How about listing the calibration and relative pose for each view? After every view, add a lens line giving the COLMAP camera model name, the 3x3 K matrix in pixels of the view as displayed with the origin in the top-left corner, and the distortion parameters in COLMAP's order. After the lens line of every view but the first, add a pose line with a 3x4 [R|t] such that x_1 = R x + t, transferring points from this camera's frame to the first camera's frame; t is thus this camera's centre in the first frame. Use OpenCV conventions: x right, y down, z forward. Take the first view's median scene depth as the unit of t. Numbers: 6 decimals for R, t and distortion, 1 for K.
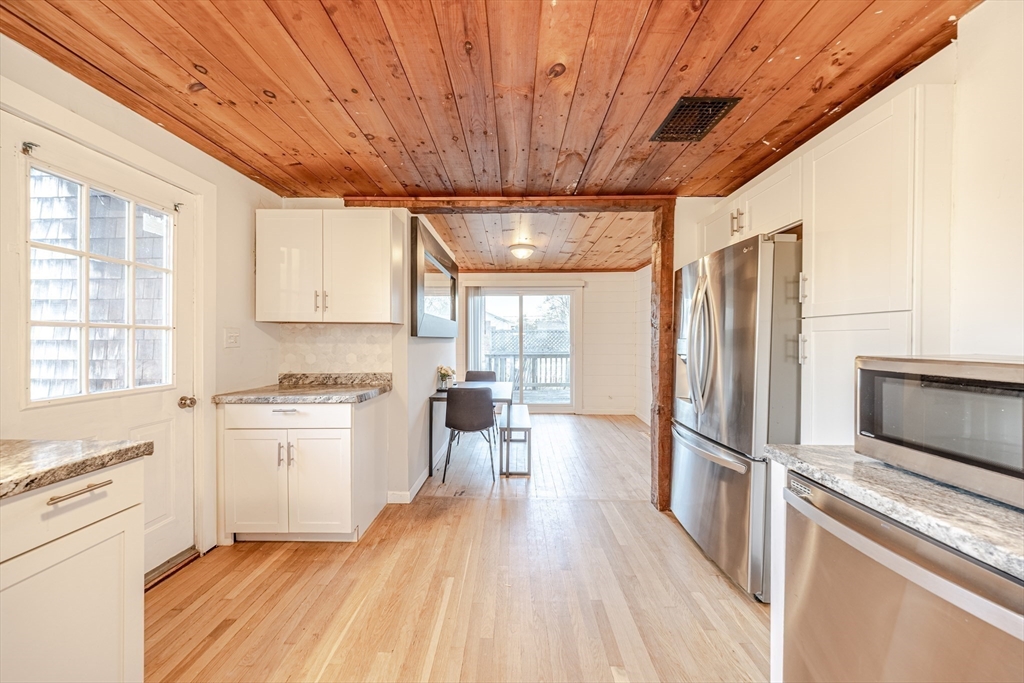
lens RADIAL K [[353.1, 0, 508.5], [0, 353.1, 342.2], [0, 0, 1]] dist [-0.003859, 0.000226]
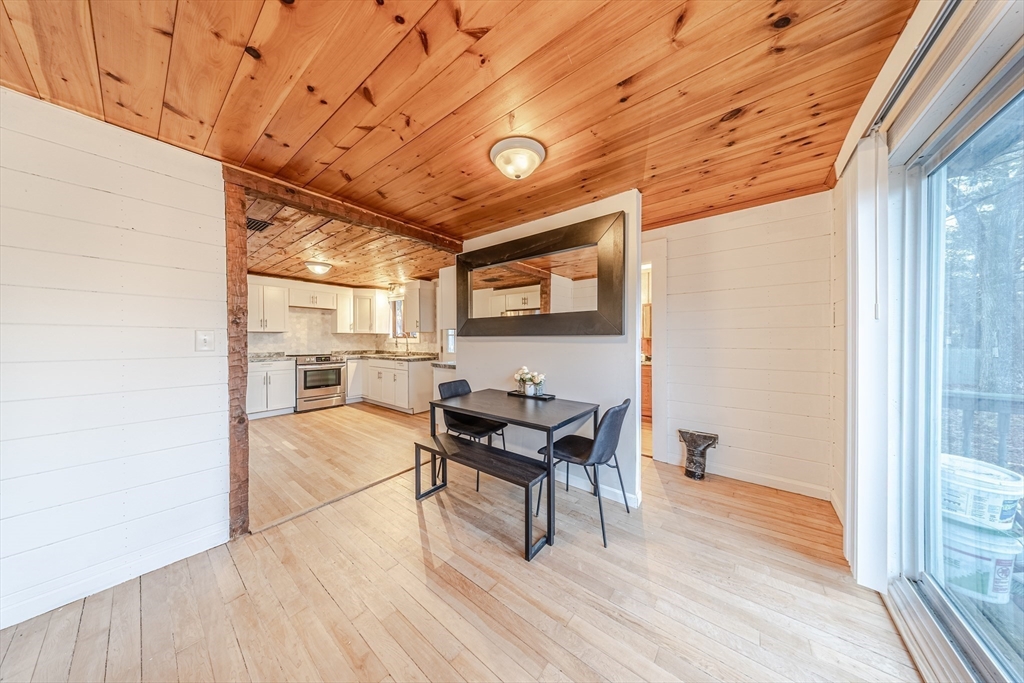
lens RADIAL K [[295.1, 0, 517.3], [0, 295.1, 340.8], [0, 0, 1]] dist [-0.002238, -0.000473]
pose [[-0.588933, 0.002175, -0.808179, 0.806160], [-0.008116, 0.999930, 0.008606, -0.013322], [0.808141, 0.011627, -0.588874, 2.634655]]
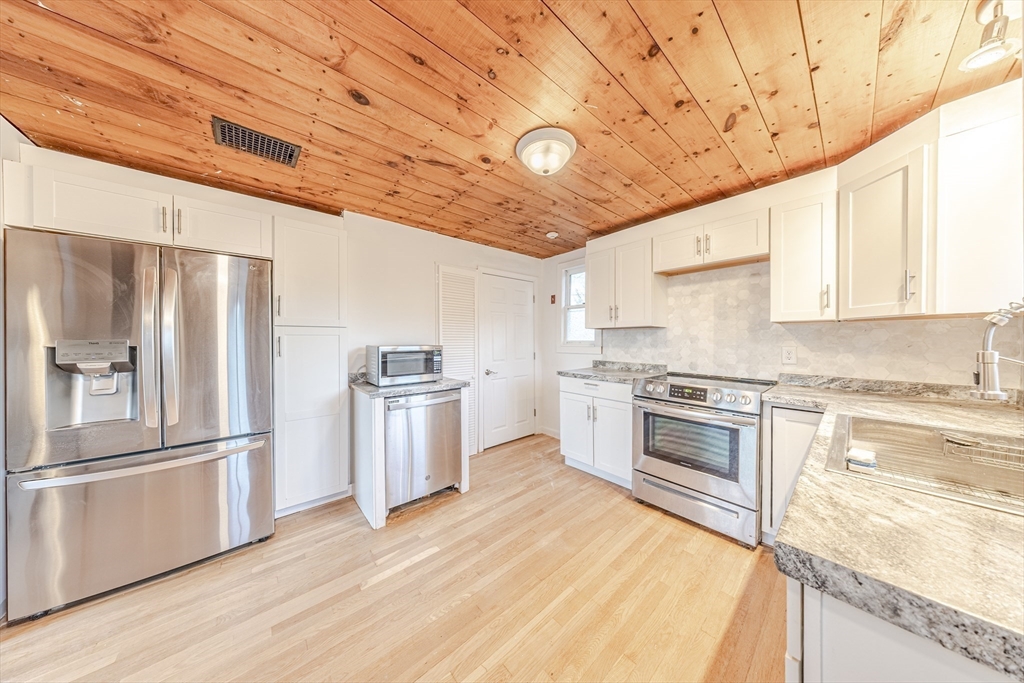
lens RADIAL K [[295.1, 0, 509.7], [0, 295.1, 341.6], [0, 0, 1]] dist [-0.002238, -0.000473]
pose [[-0.662297, -0.004143, 0.749230, -0.598382], [0.009491, 0.999858, 0.013918, -0.008035], [-0.749181, 0.016329, -0.662164, 0.872528]]
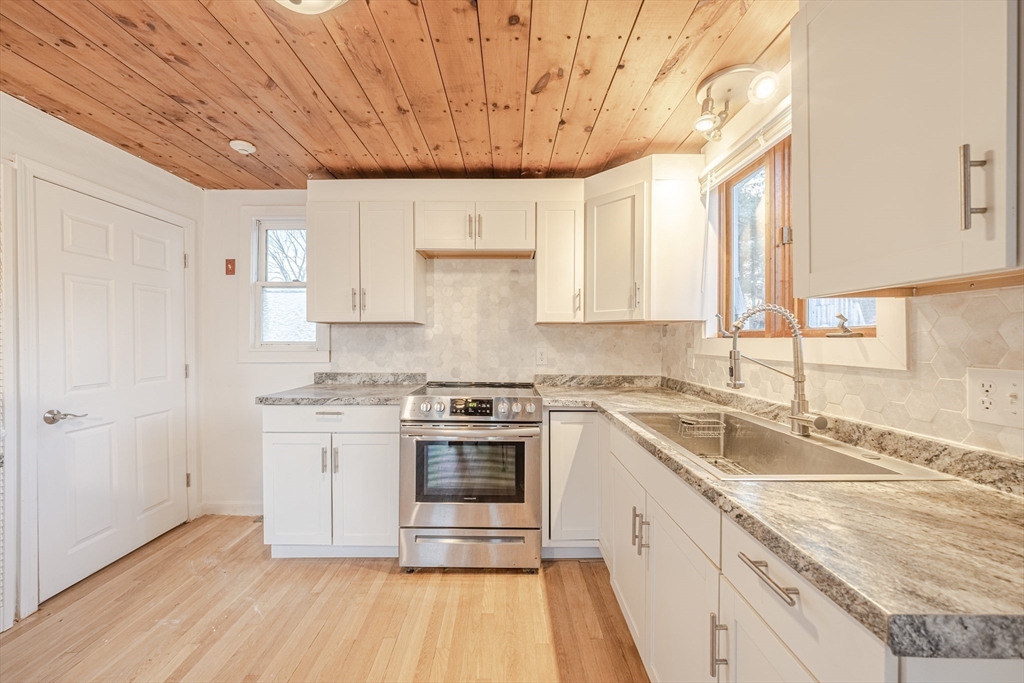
lens RADIAL K [[378.8, 0, 507.3], [0, 378.8, 342.4], [0, 0, 1]] dist [-0.001094, -0.000151]
pose [[-0.999899, -0.001756, -0.014123, -0.337355], [-0.001996, 0.999853, 0.017000, -0.006973], [0.014091, 0.017027, -0.999756, 0.776374]]
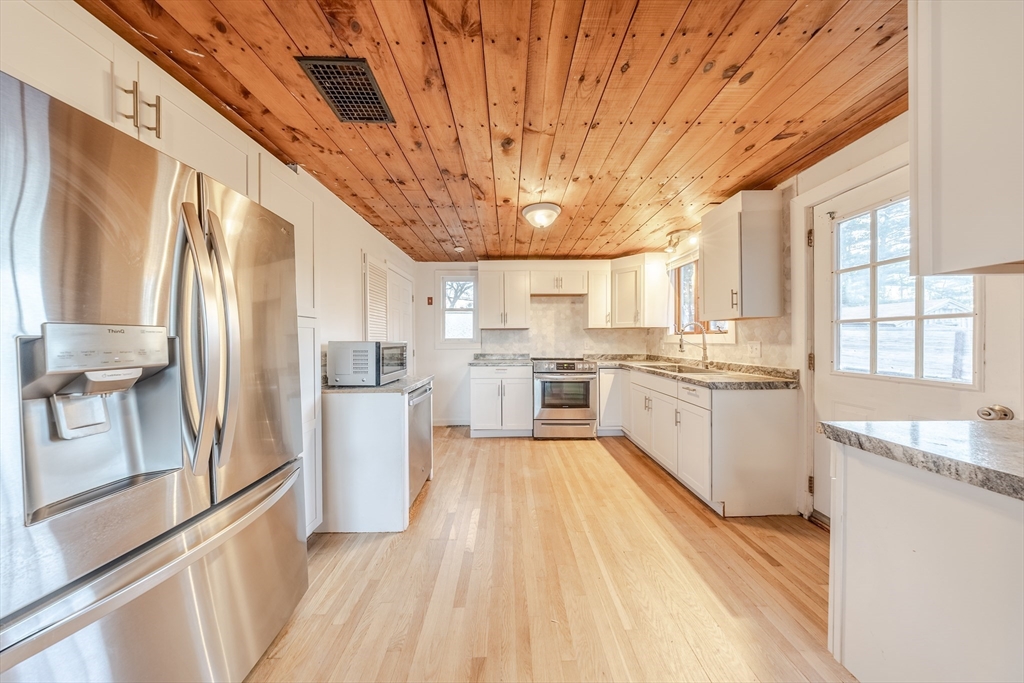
lens RADIAL K [[295.1, 0, 509.3], [0, 295.1, 342.1], [0, 0, 1]] dist [-0.002238, -0.000473]
pose [[-0.999750, 0.004347, -0.021933, 0.107543], [0.003962, 0.999838, 0.017580, 0.005554], [0.022006, 0.017489, -0.999605, 1.507304]]
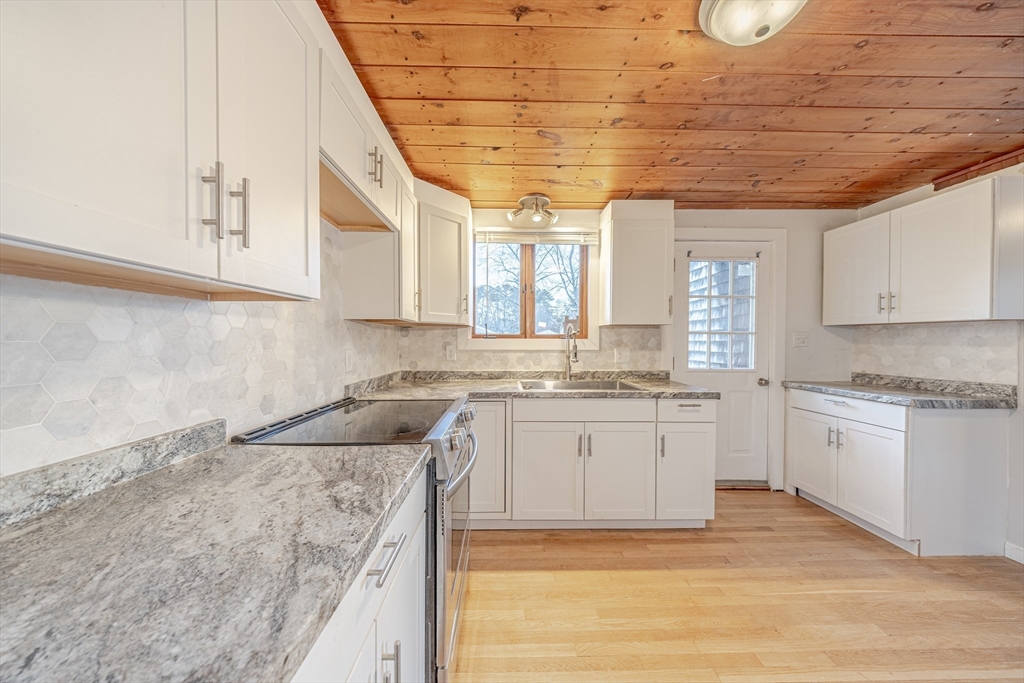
lens RADIAL K [[324.0, 0, 508.5], [0, 324.0, 342.3], [0, 0, 1]] dist [-0.000845, -0.000099]
pose [[0.035750, 0.006514, -0.999340, 0.408523], [-0.010894, 0.999922, 0.006128, 0.003224], [0.999301, 0.010668, 0.035818, -0.130153]]
